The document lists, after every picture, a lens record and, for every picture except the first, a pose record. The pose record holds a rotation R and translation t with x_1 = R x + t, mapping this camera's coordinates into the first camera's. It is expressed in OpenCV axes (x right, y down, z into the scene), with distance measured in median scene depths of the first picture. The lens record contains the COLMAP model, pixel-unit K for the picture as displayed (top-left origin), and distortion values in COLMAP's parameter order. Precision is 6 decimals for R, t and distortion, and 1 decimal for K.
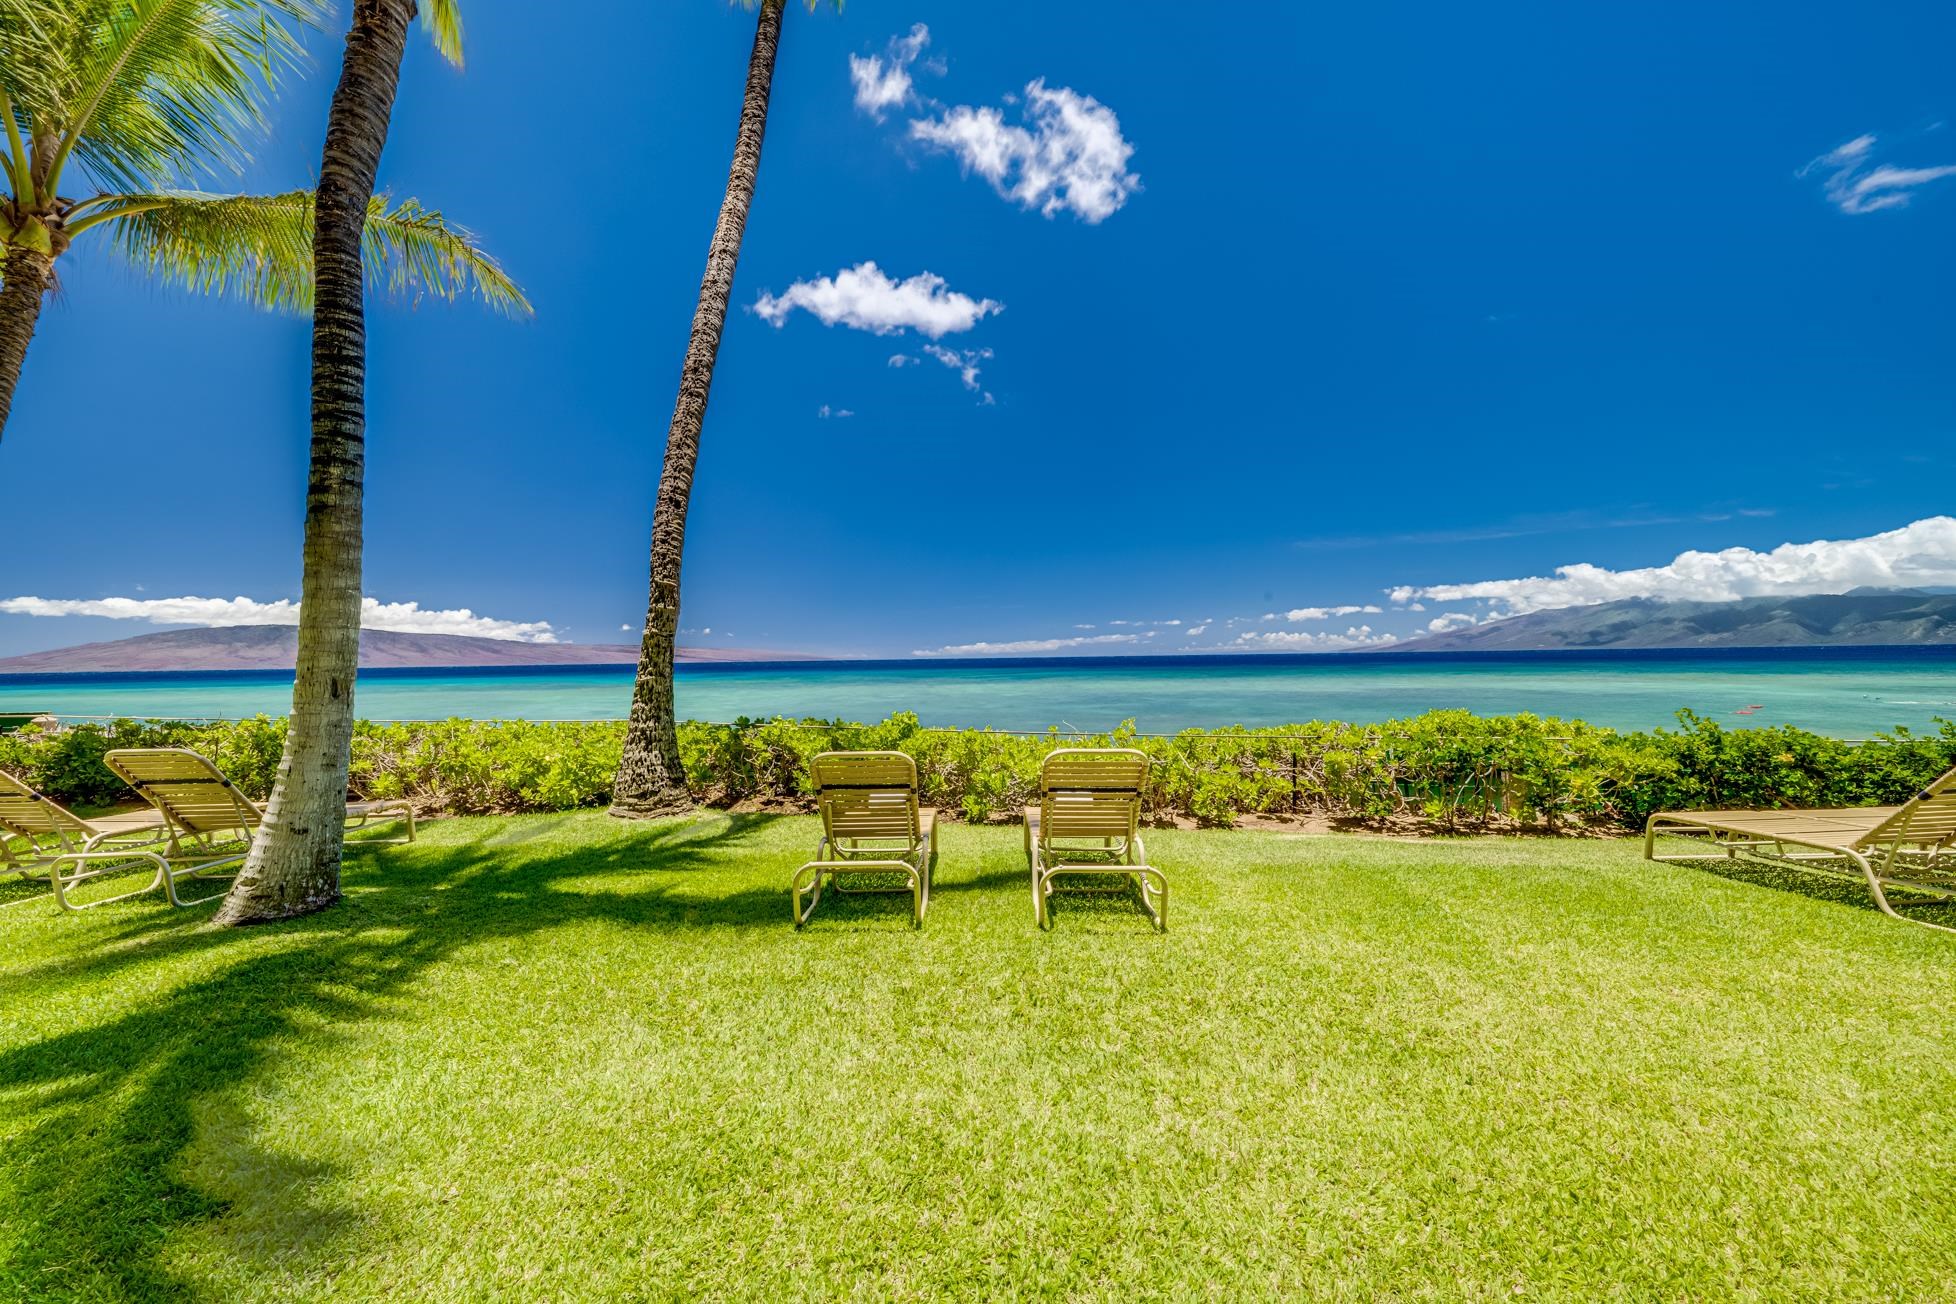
lens RADIAL K [[791.3, 0, 973.3], [0, 791.3, 652.1], [0, 0, 1]] dist [0.000885, 0.000100]
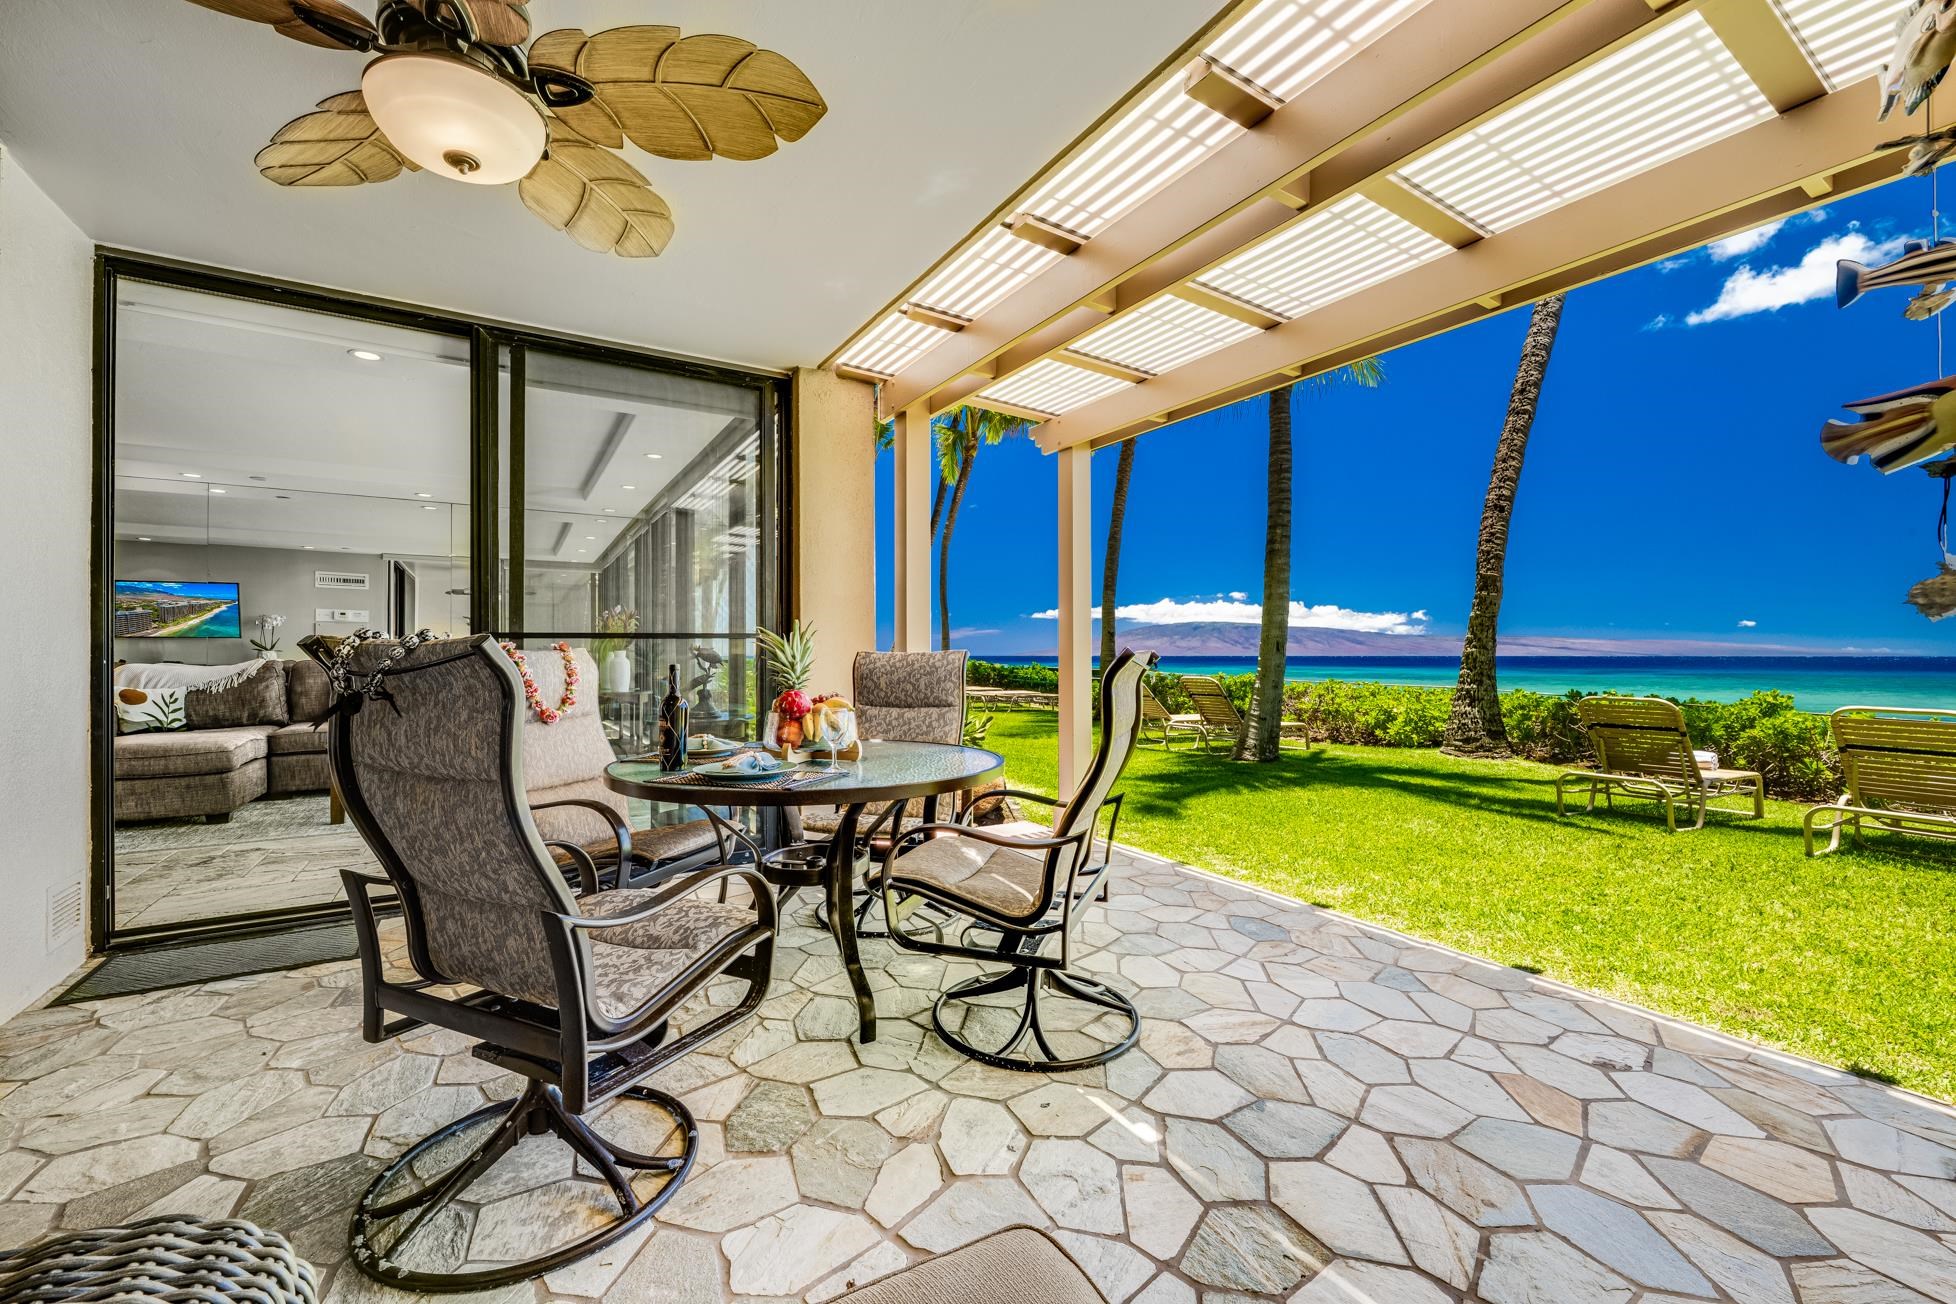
lens RADIAL K [[791.3, 0, 973.3], [0, 791.3, 652.1], [0, 0, 1]] dist [0.000885, 0.000100]
pose [[0.542795, 0.010003, -0.839806, 0.215963], [-0.001423, 0.999939, 0.010991, 0.022136], [0.839864, -0.004771, 0.542776, -0.356336]]
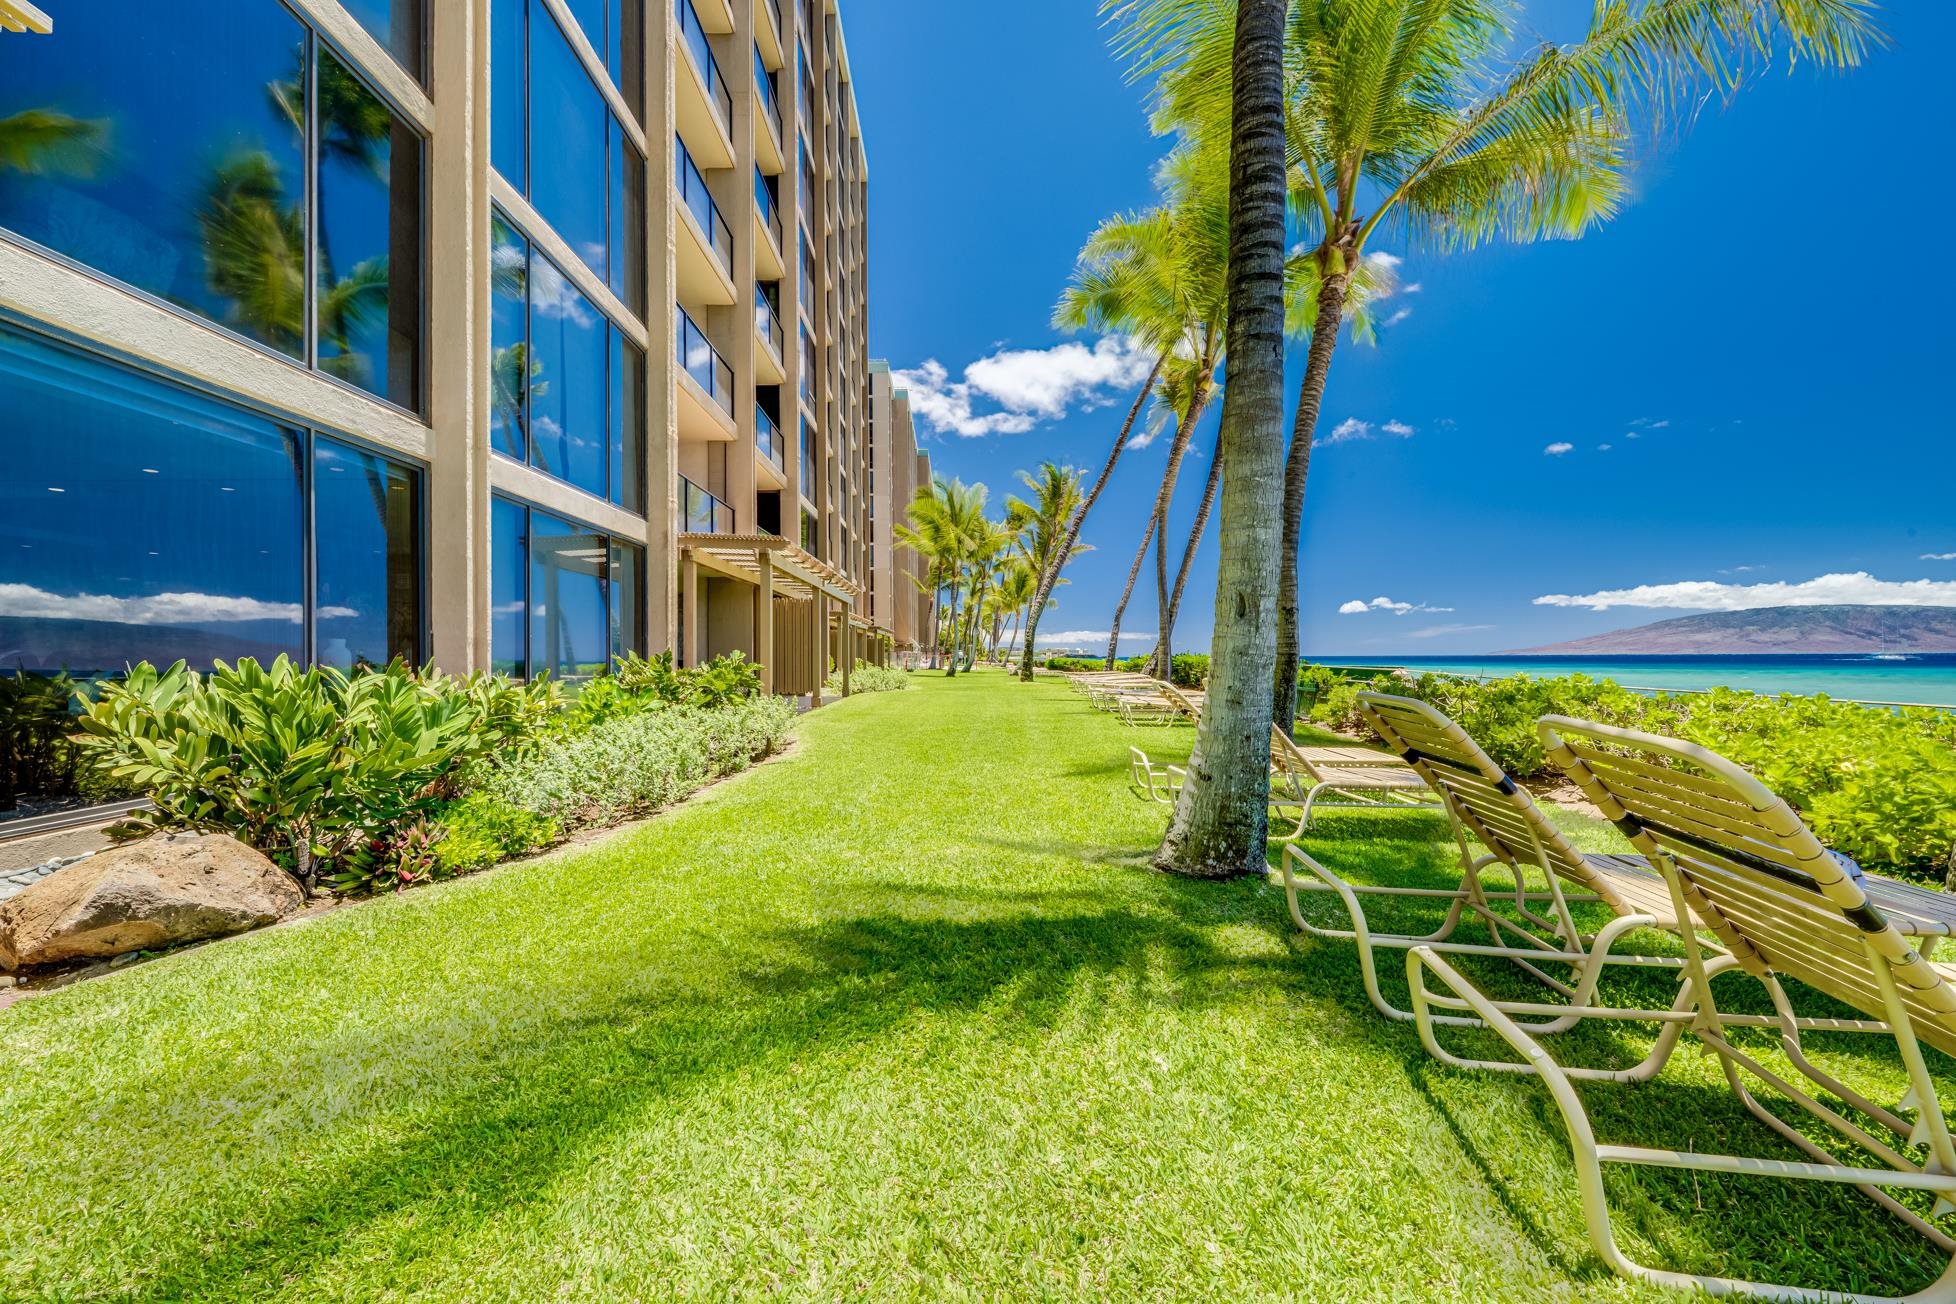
lens RADIAL K [[791.3, 0, 973.3], [0, 791.3, 652.1], [0, 0, 1]] dist [0.000885, 0.000100]
pose [[0.051409, 0.008325, -0.998643, -0.018987], [0.008210, 0.999928, 0.008758, 0.046805], [0.998644, -0.008649, 0.051337, 0.390221]]
